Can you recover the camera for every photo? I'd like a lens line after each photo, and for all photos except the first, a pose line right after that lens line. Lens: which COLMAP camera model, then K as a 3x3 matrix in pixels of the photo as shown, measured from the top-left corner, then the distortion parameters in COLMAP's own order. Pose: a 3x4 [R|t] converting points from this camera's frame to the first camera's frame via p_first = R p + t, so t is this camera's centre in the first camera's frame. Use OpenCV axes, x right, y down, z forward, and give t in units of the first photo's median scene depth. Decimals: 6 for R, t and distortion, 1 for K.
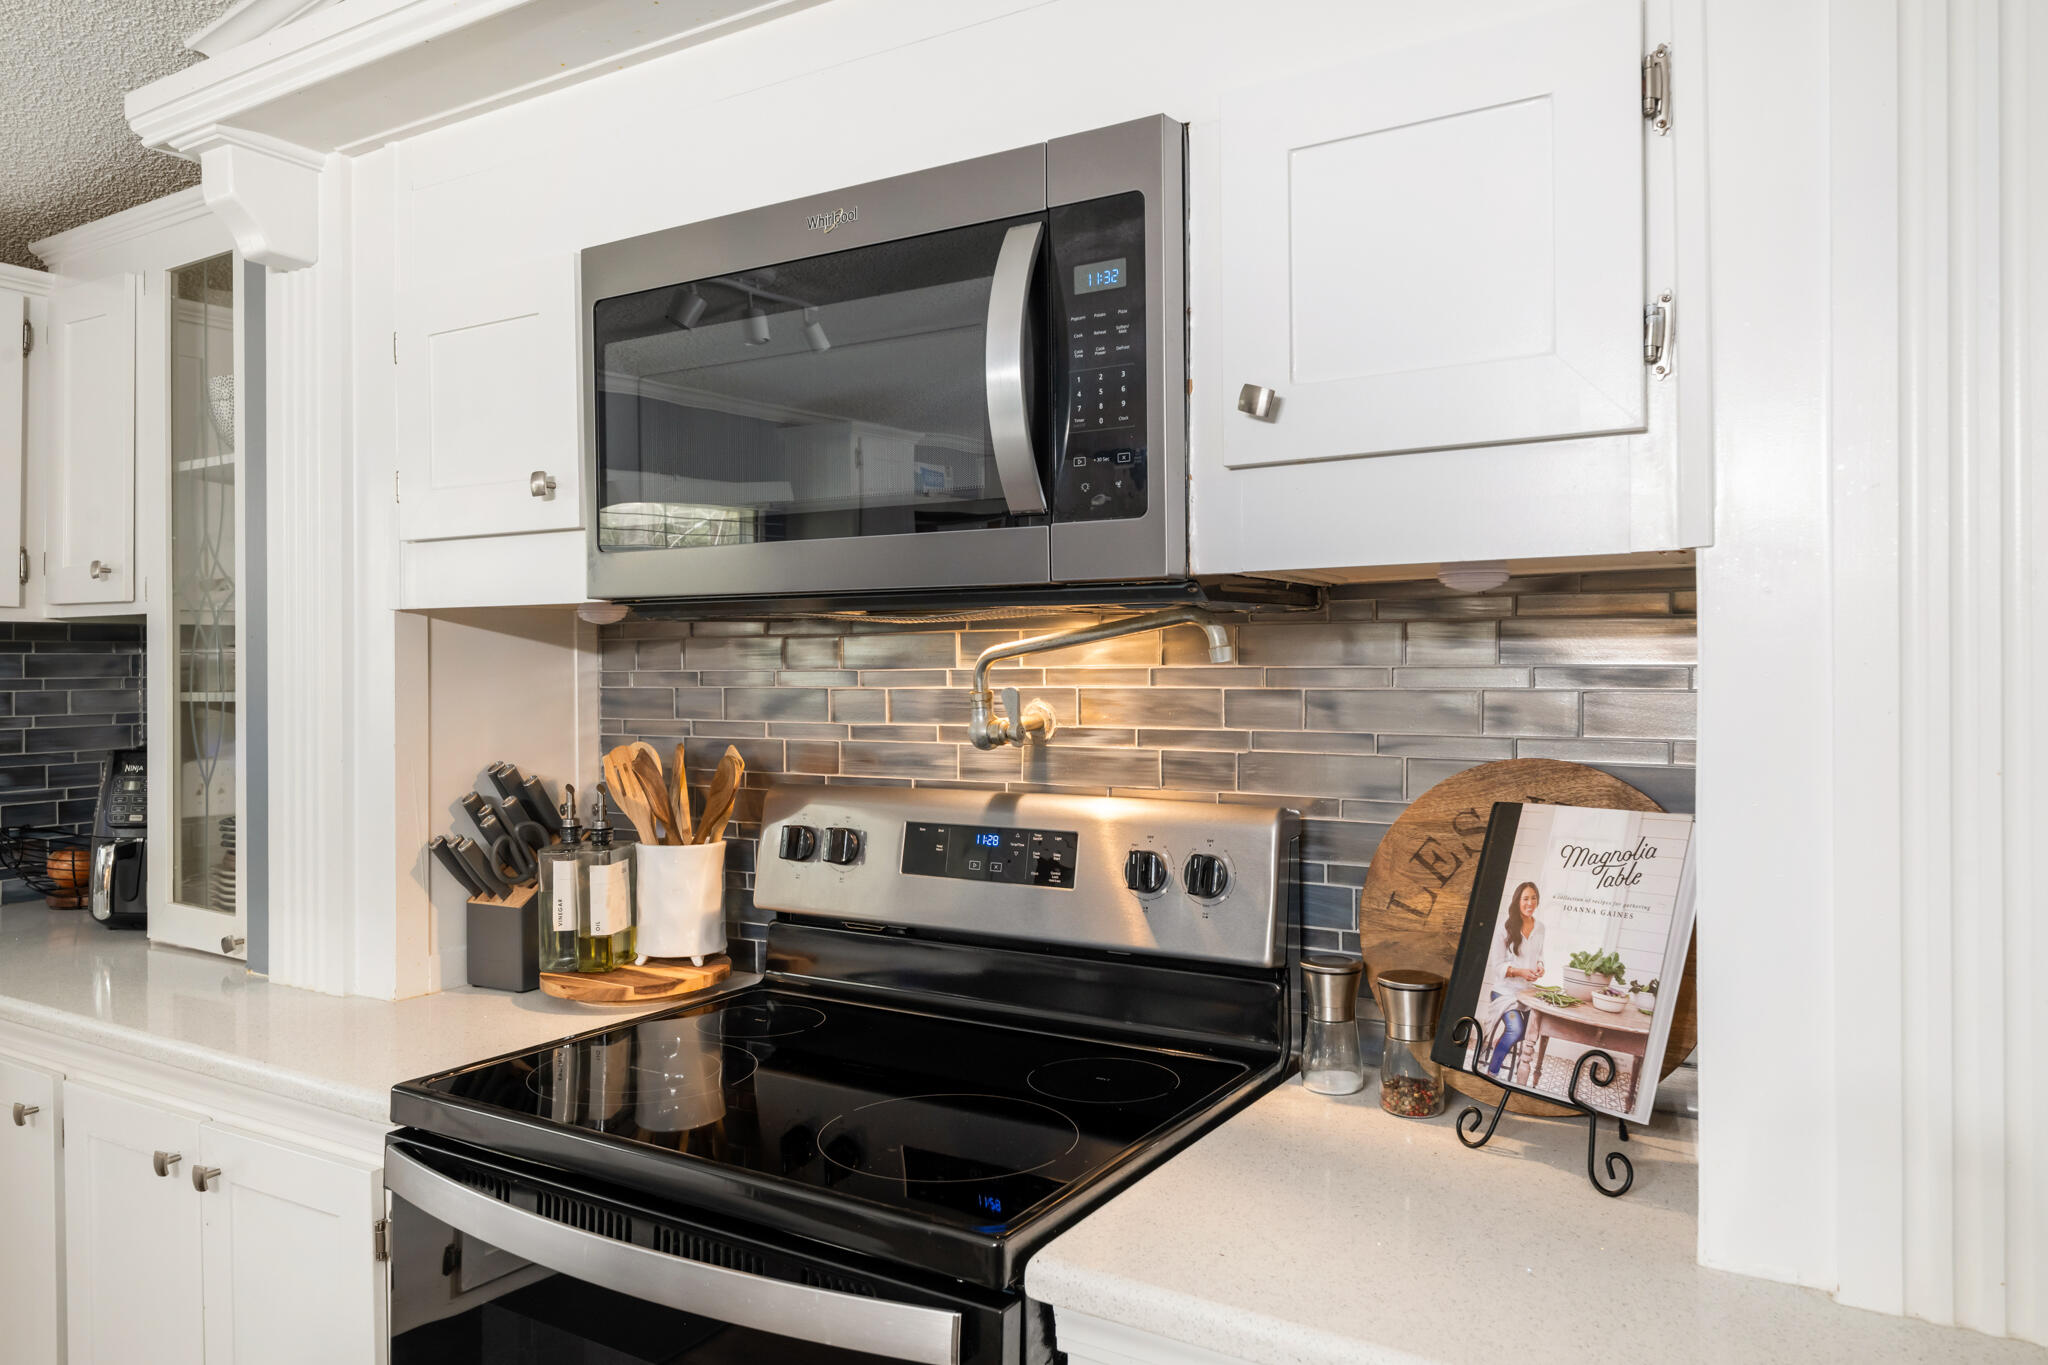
lens RADIAL K [[1375.0, 0, 1027.1], [0, 1375.0, 682.7], [0, 0, 1]] dist [0.007228, 0.002446]
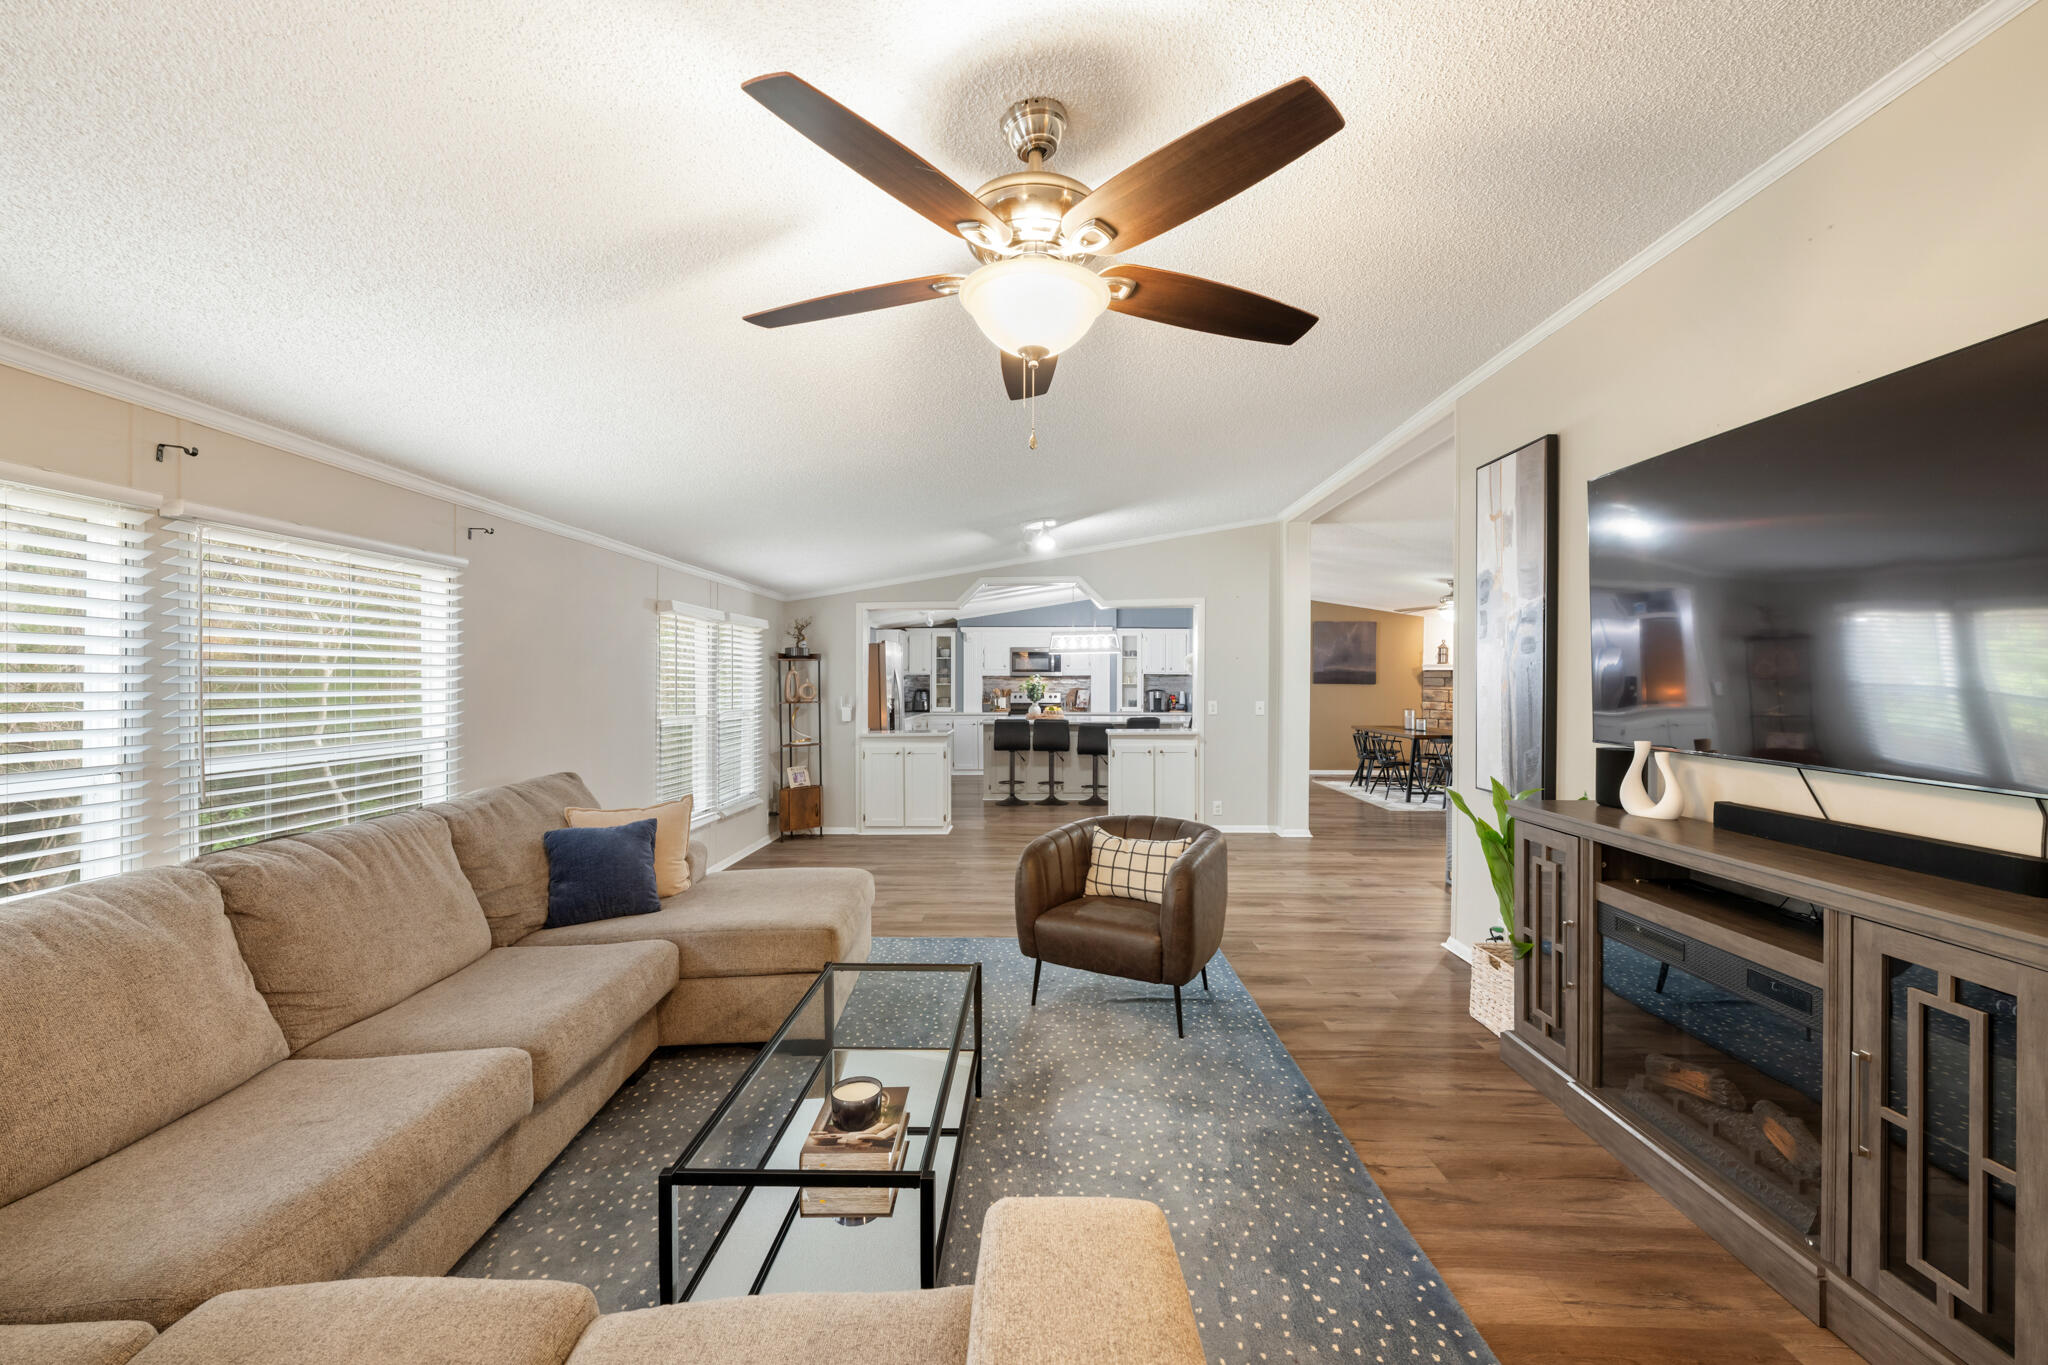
lens RADIAL K [[805.7, 0, 1024.6], [0, 805.7, 689.9], [0, 0, 1]] dist [-0.000159, -0.000011]
pose [[0.856750, -0.005163, 0.515705, -4.172677], [-0.000219, 0.999946, 0.010375, -0.009874], [-0.515731, -0.009001, 0.856703, -5.582007]]
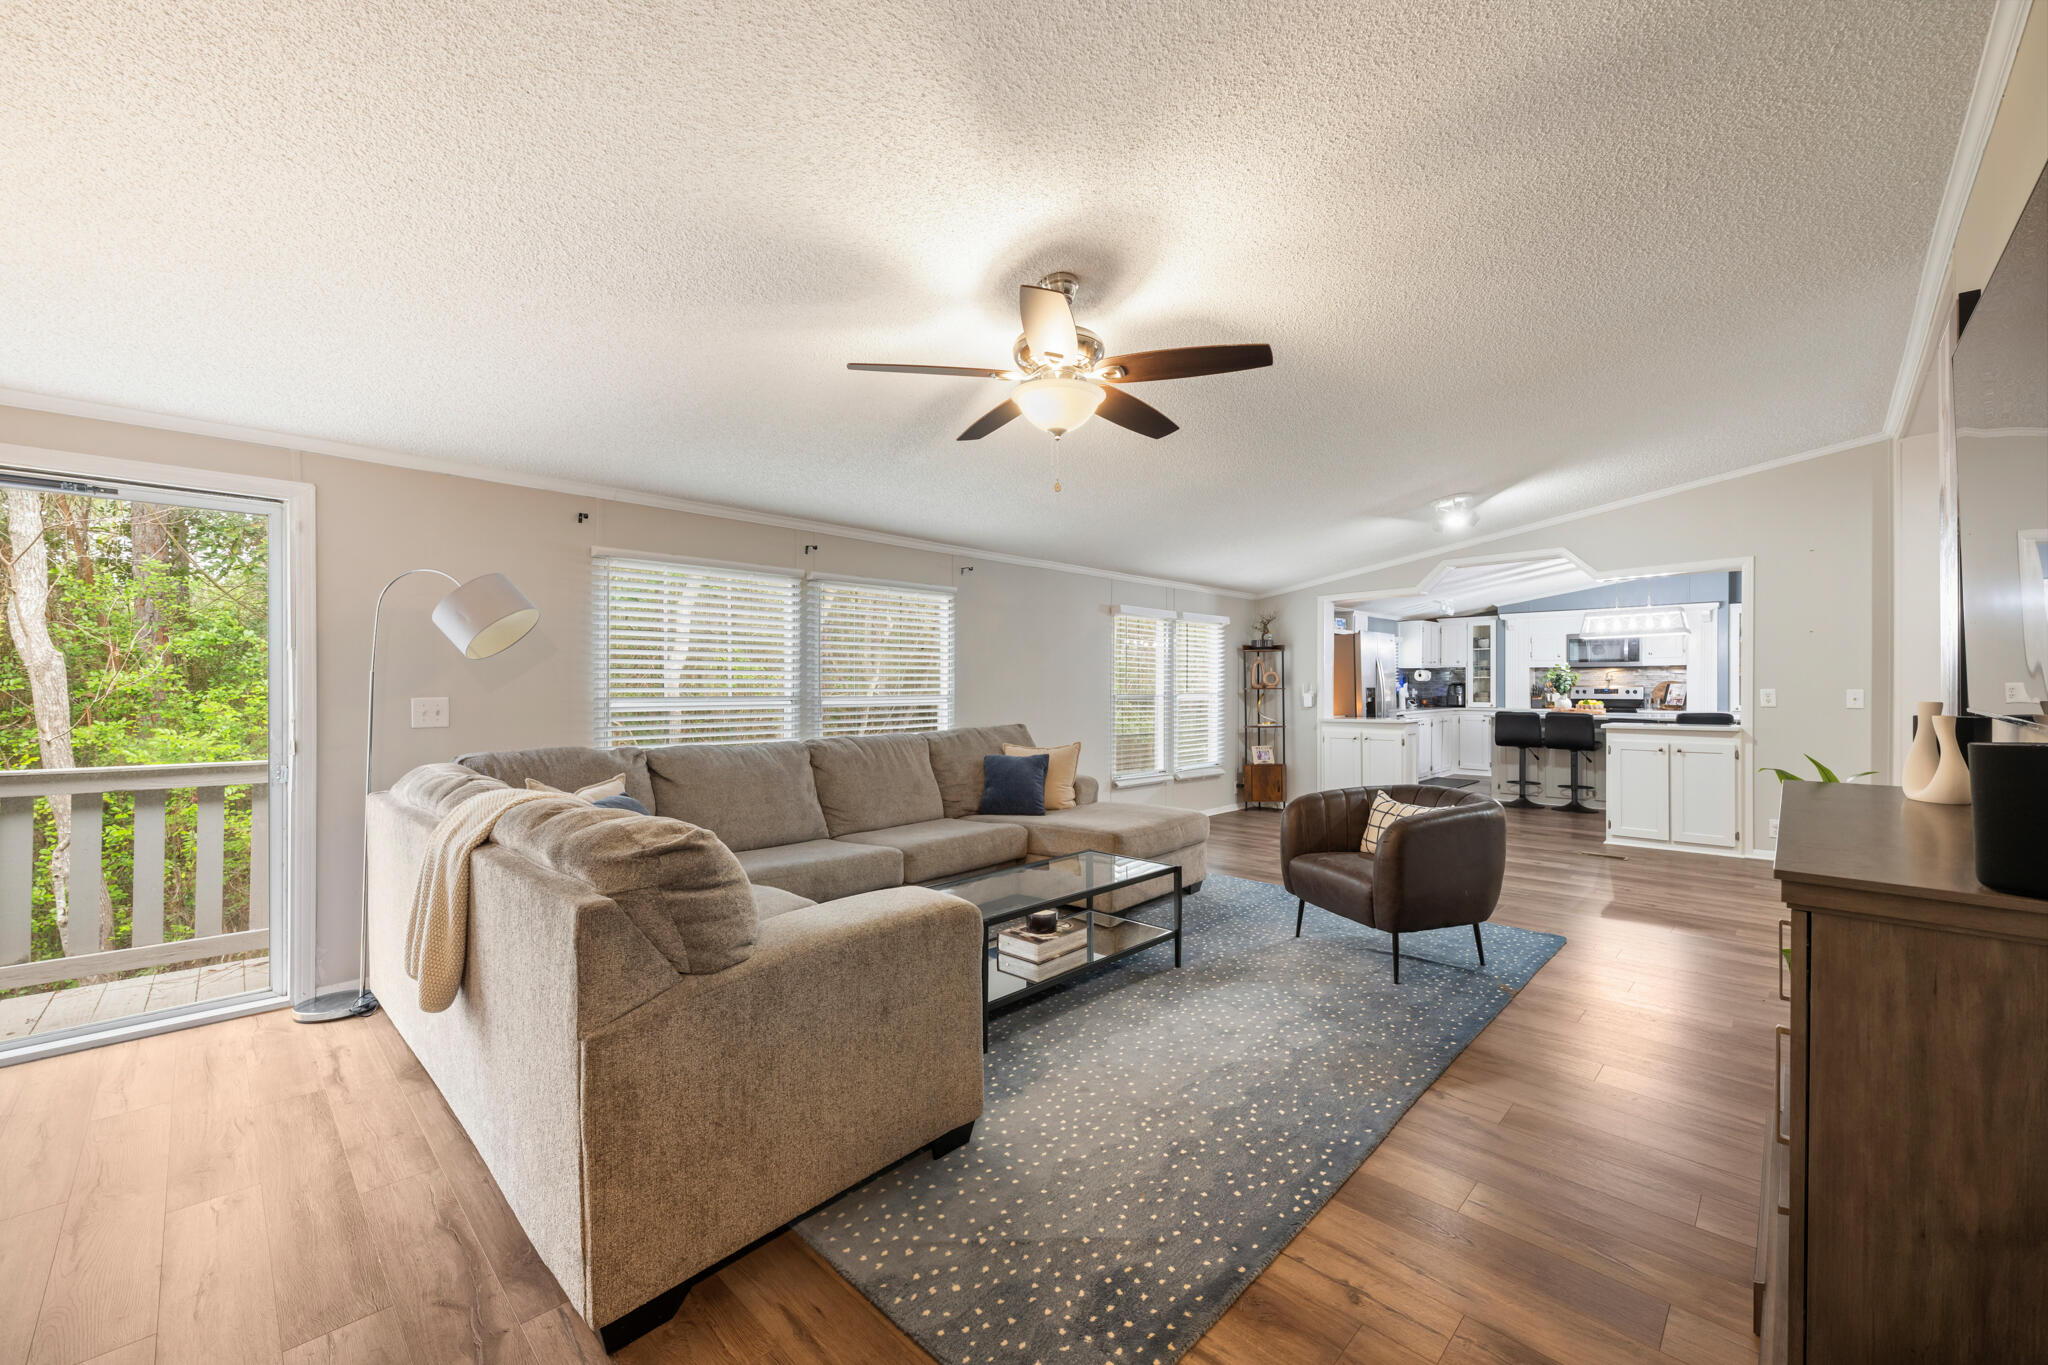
lens RADIAL K [[805.7, 0, 1030.6], [0, 805.7, 692.5], [0, 0, 1]] dist [-0.000159, -0.000011]
pose [[0.979424, 0.002368, -0.201798, -3.325727], [-0.000673, 0.999964, 0.008466, 0.090924], [0.201811, -0.008155, 0.979390, -6.343235]]
